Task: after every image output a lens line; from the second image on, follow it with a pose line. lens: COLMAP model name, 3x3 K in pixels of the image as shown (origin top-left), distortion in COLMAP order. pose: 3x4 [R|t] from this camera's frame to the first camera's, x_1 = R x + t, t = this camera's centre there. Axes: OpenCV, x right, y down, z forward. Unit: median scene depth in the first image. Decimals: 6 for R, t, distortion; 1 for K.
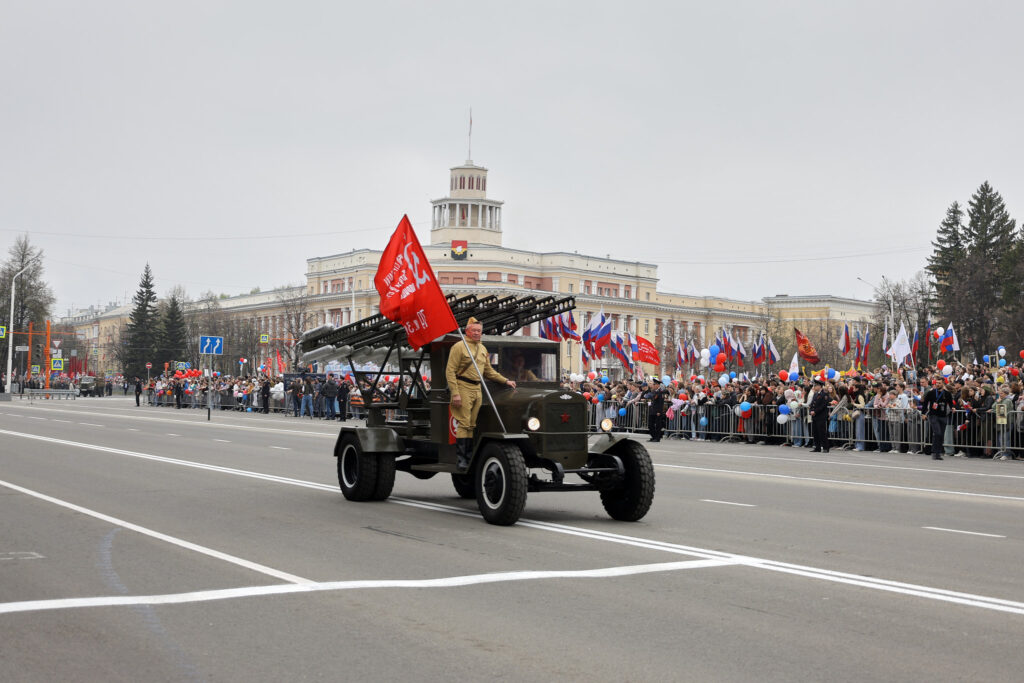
lens RADIAL K [[1721.4, 0, 508.1], [0, 1721.4, 345.0], [0, 0, 1]] dist [0.047730, 0.000000]
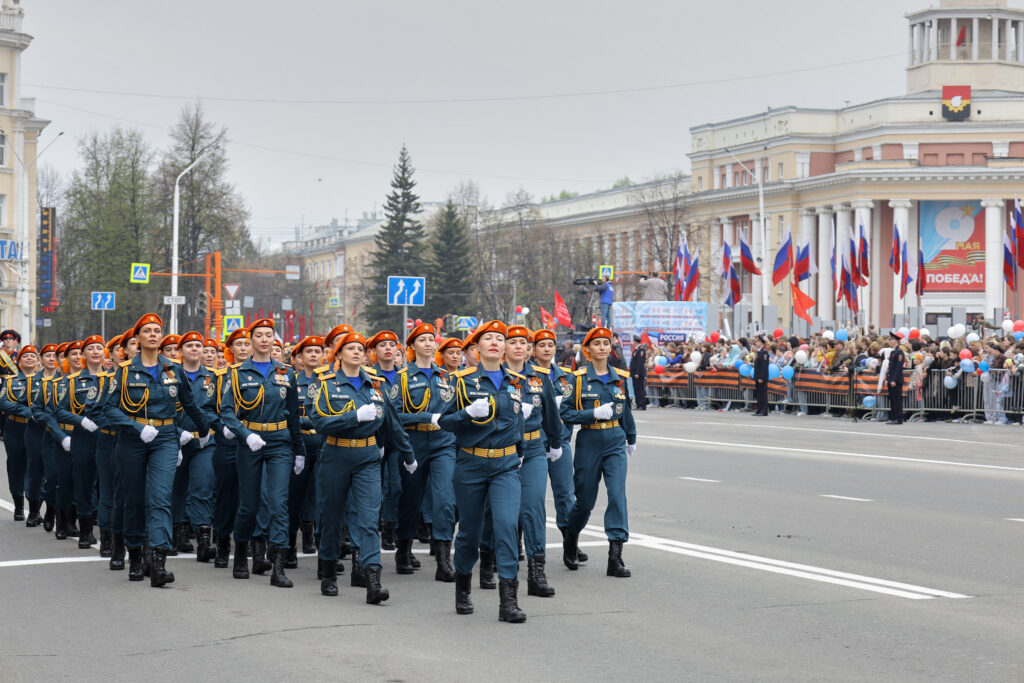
lens RADIAL K [[3238.4, 0, 462.3], [0, 3238.4, 347.4], [0, 0, 1]] dist [0.019331, 0.000000]
pose [[0.978450, -0.018172, -0.205683, 0.028631], [0.022580, 0.999562, 0.019105, -0.000511], [0.205246, -0.023337, 0.978432, -0.046250]]
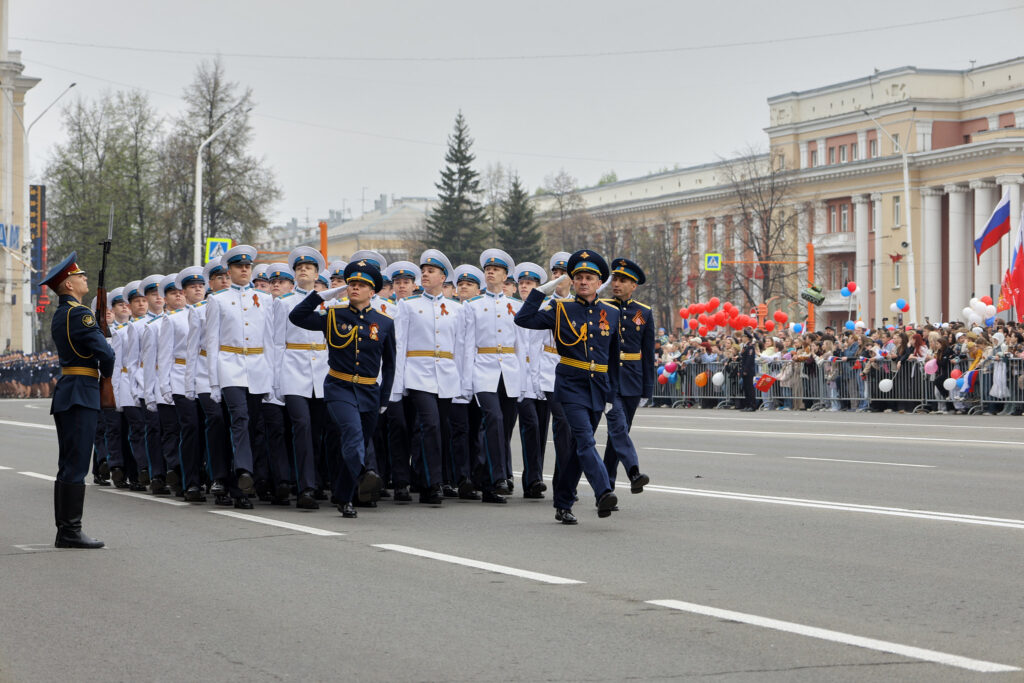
lens RADIAL K [[3238.4, 0, 502.4], [0, 3238.4, 337.7], [0, 0, 1]] dist [0.019331, 0.000000]
pose [[0.987661, -0.025640, -0.154493, -0.059166], [0.027779, 0.999546, 0.011703, 0.004713], [0.154122, -0.015850, 0.987925, 0.114307]]
